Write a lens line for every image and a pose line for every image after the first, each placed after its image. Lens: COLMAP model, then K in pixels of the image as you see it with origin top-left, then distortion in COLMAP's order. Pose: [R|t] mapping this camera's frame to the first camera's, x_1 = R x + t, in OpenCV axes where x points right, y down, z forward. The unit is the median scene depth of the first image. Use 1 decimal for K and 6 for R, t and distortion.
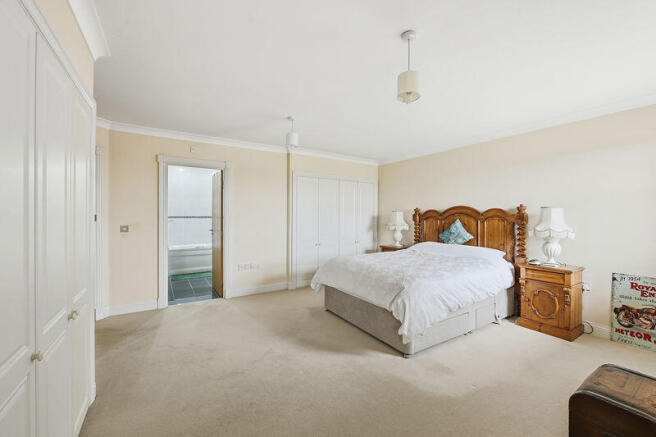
lens RADIAL K [[268.1, 0, 326.8], [0, 268.1, 215.0], [0, 0, 1]] dist [0.000729, 0.000321]
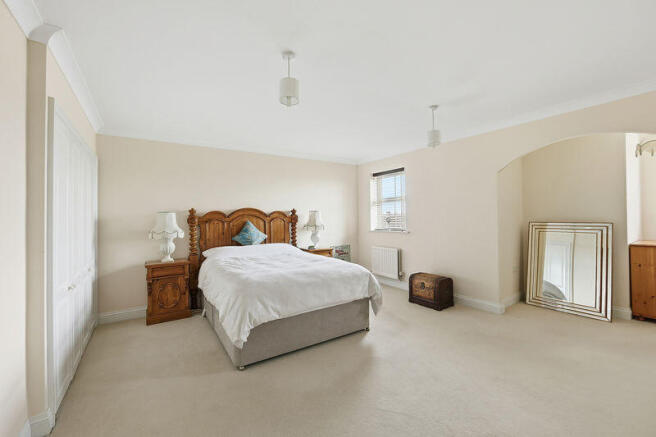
lens RADIAL K [[268.1, 0, 327.9], [0, 268.1, 217.4], [0, 0, 1]] dist [0.000729, 0.000321]
pose [[-0.057636, -0.008713, 0.998300, -0.553300], [0.012048, 0.999883, 0.009423, -0.003542], [-0.998265, 0.012570, -0.057524, 0.739313]]
